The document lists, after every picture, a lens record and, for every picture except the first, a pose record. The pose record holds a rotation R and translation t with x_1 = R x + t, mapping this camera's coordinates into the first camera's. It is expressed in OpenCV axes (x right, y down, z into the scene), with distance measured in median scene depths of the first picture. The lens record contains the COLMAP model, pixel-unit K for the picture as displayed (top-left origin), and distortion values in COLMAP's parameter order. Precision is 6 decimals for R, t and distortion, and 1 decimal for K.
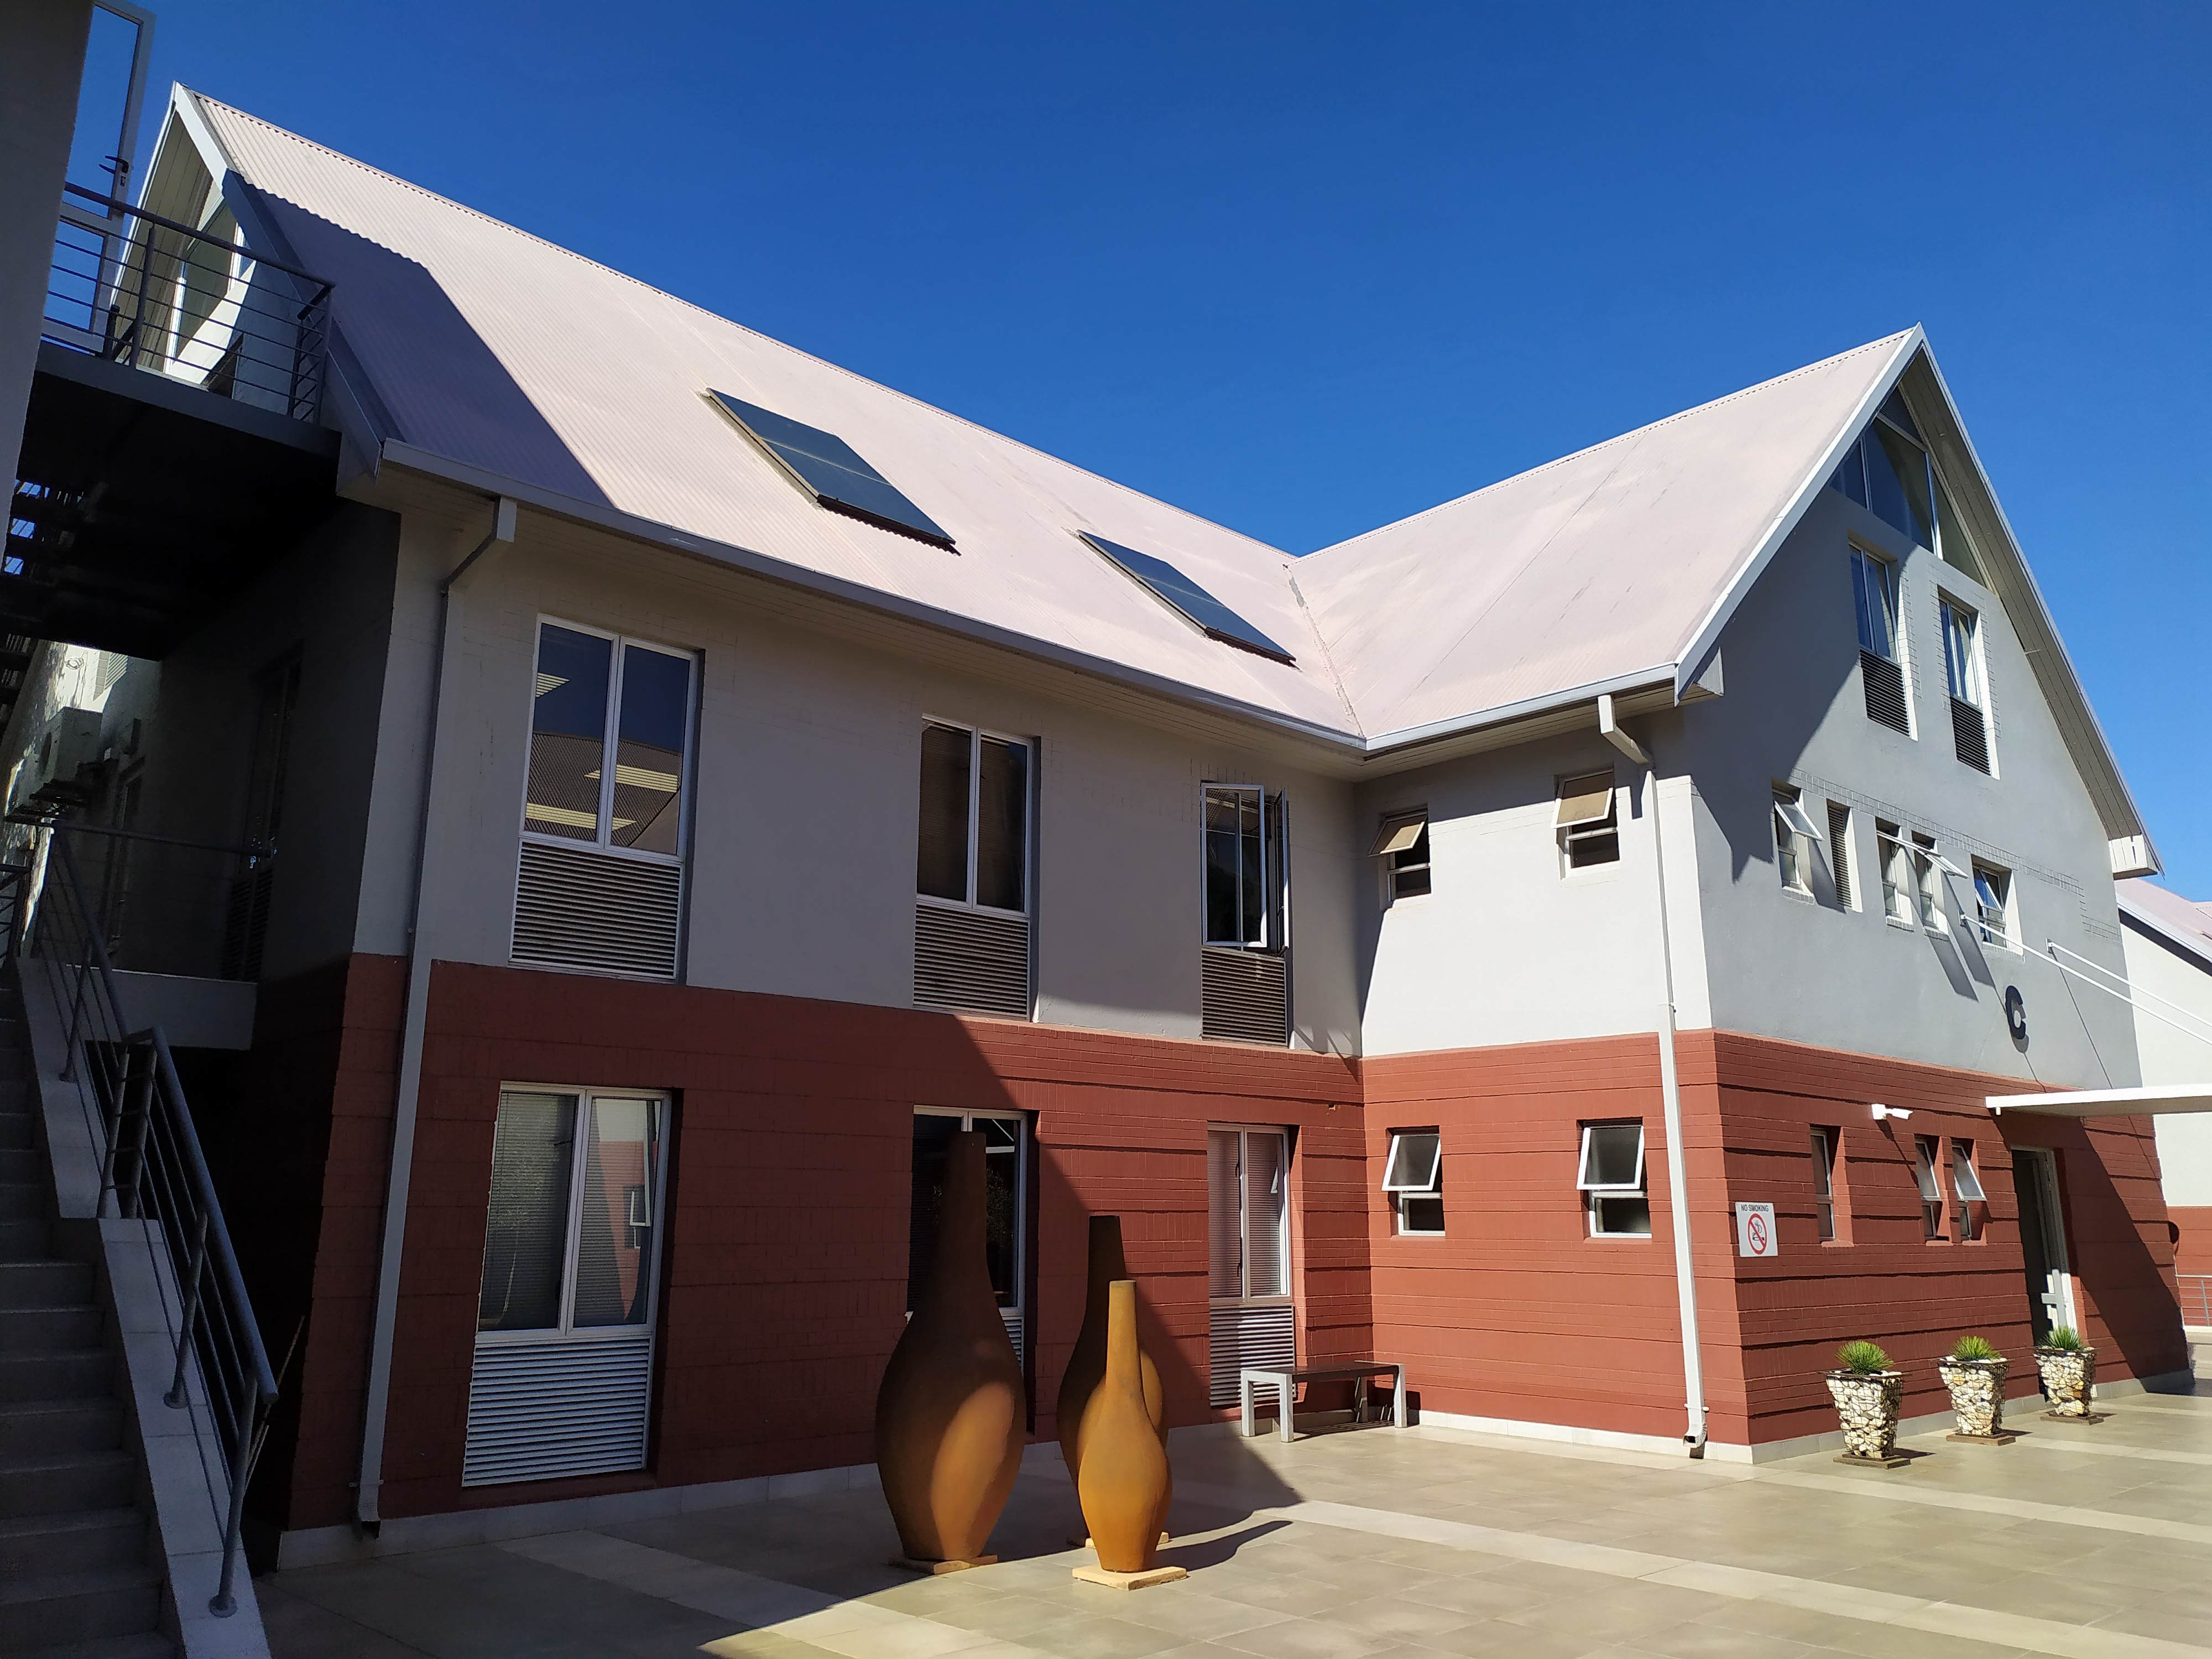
lens RADIAL K [[1643.6, 0, 1114.2], [0, 1643.6, 826.6], [0, 0, 1]] dist [0.072378, -0.092526]
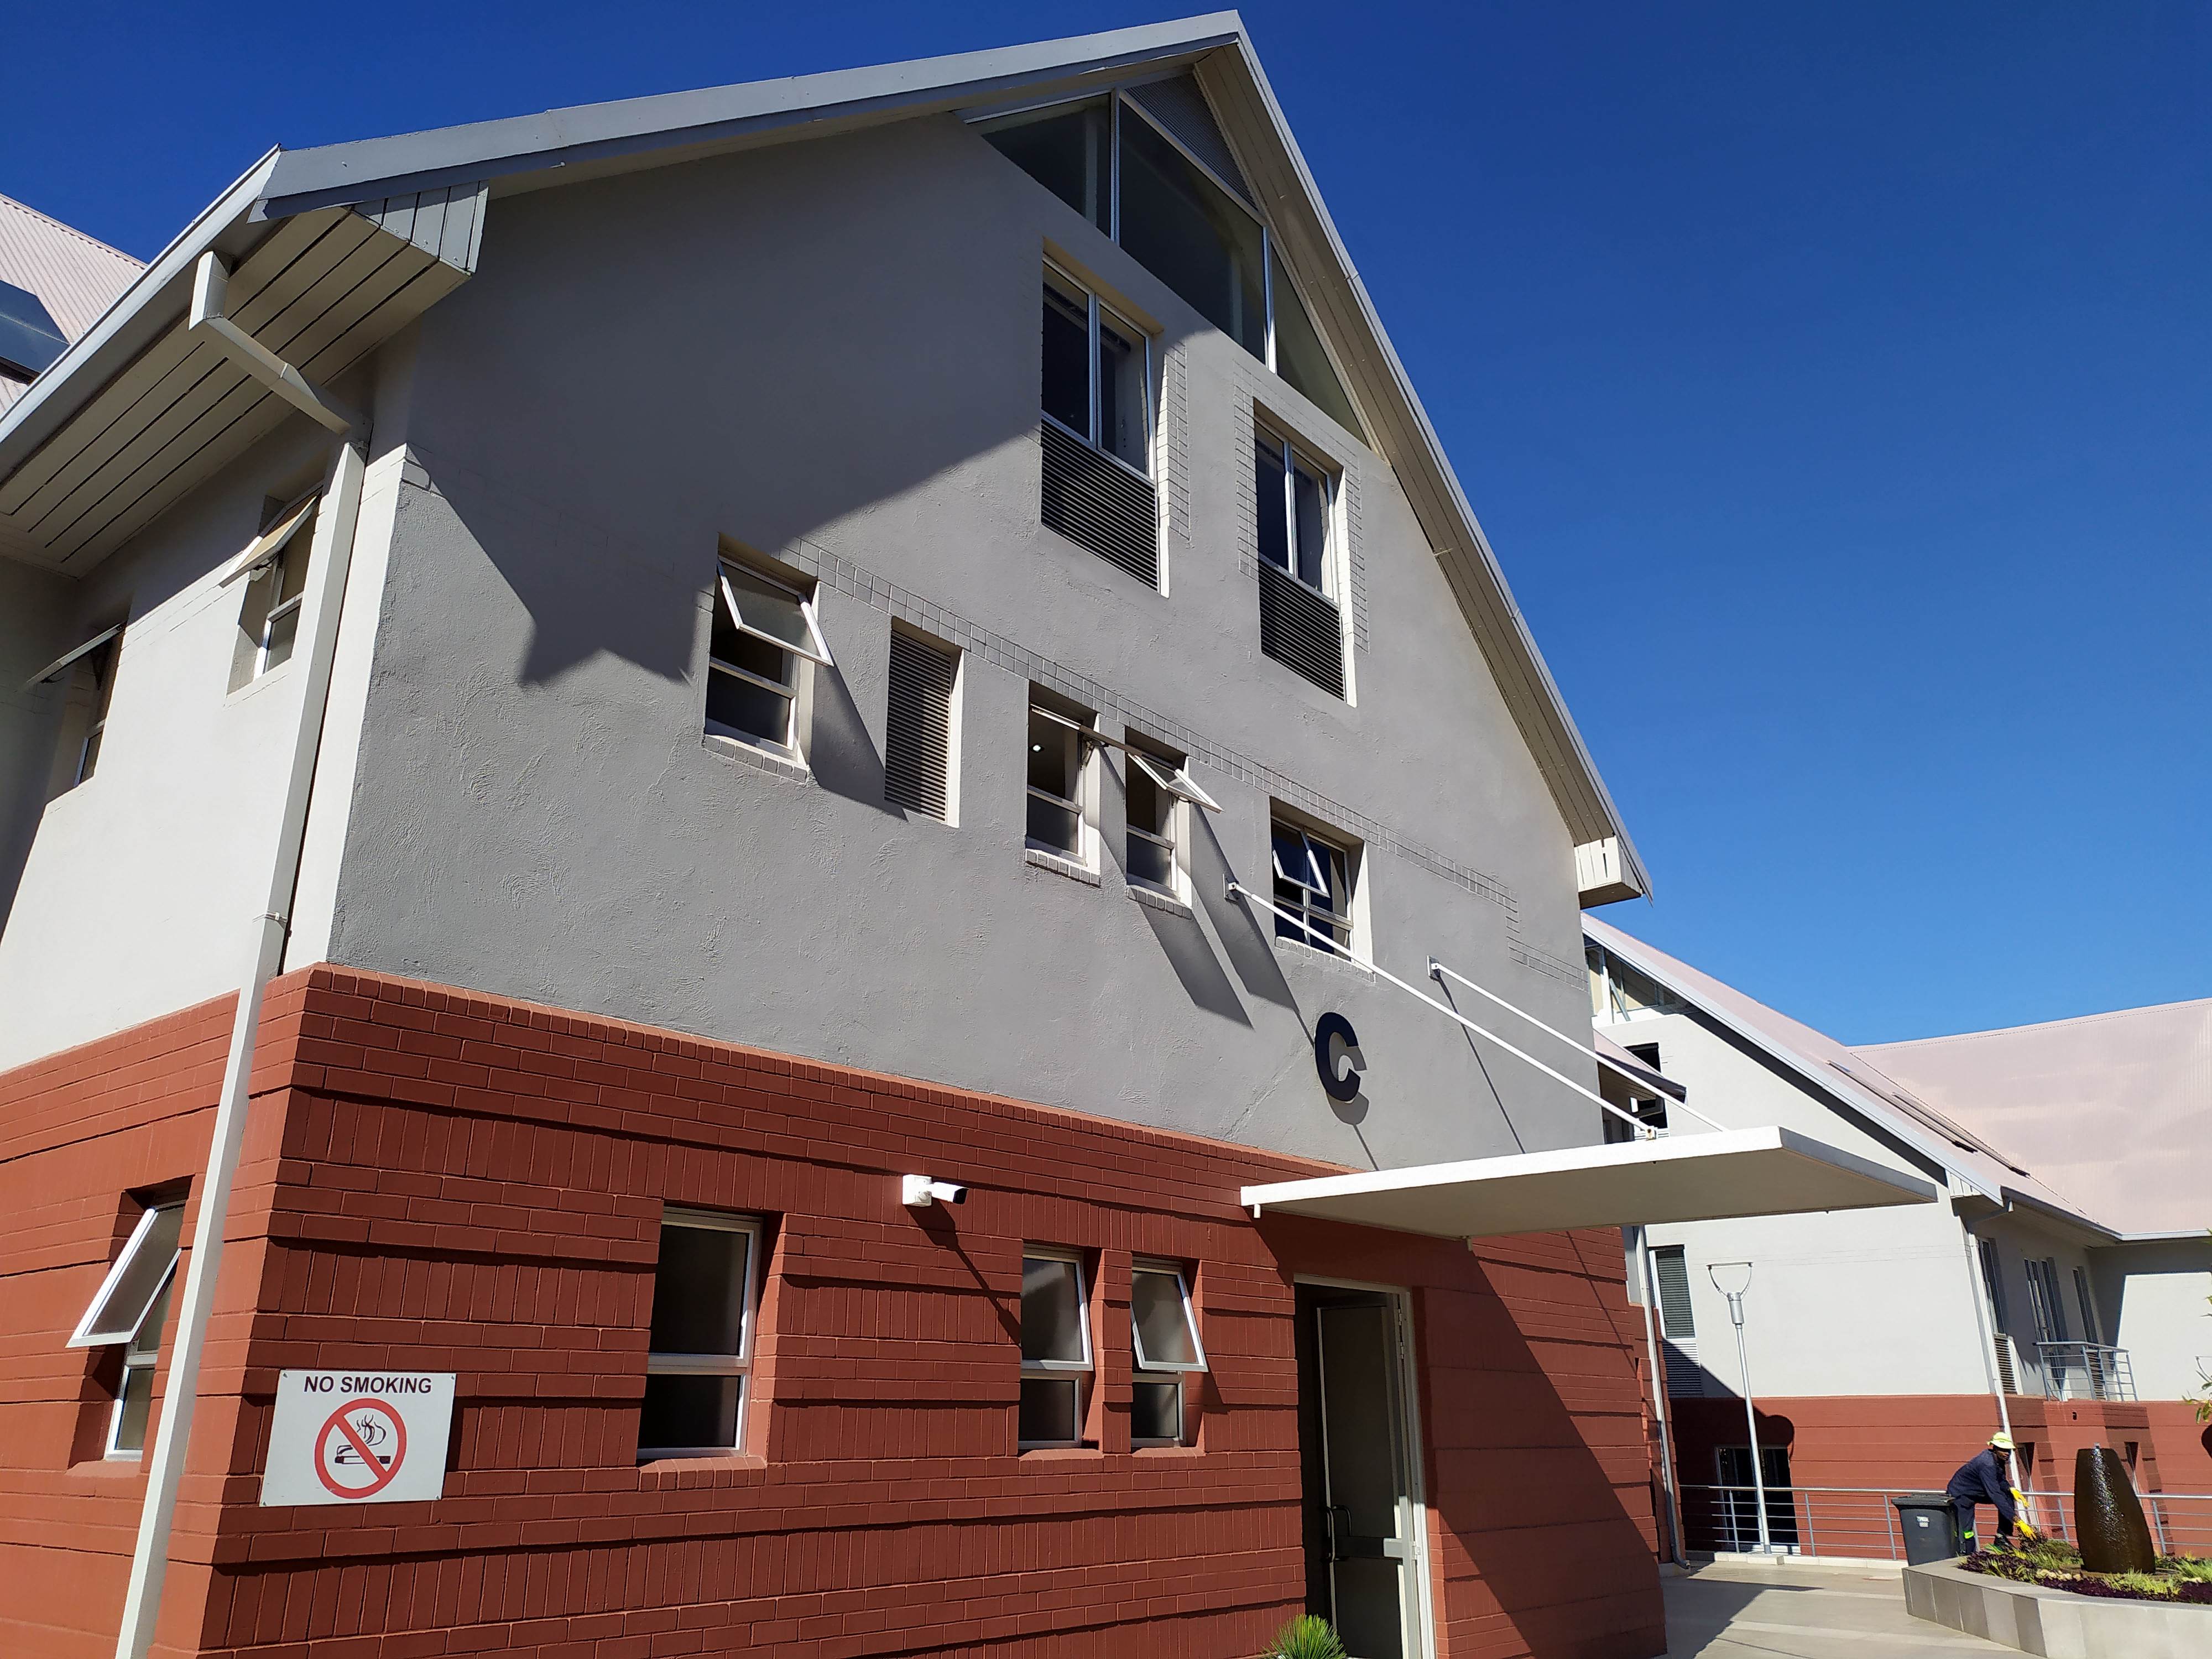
lens RADIAL K [[1673.6, 0, 1106.0], [0, 1673.6, 829.5], [0, 0, 1]] dist [0.077855, -0.089539]
pose [[0.991994, 0.035403, 0.121224, 0.432837], [-0.022425, 0.994028, -0.106796, 0.110221], [-0.124281, 0.103222, 0.986863, 0.450219]]
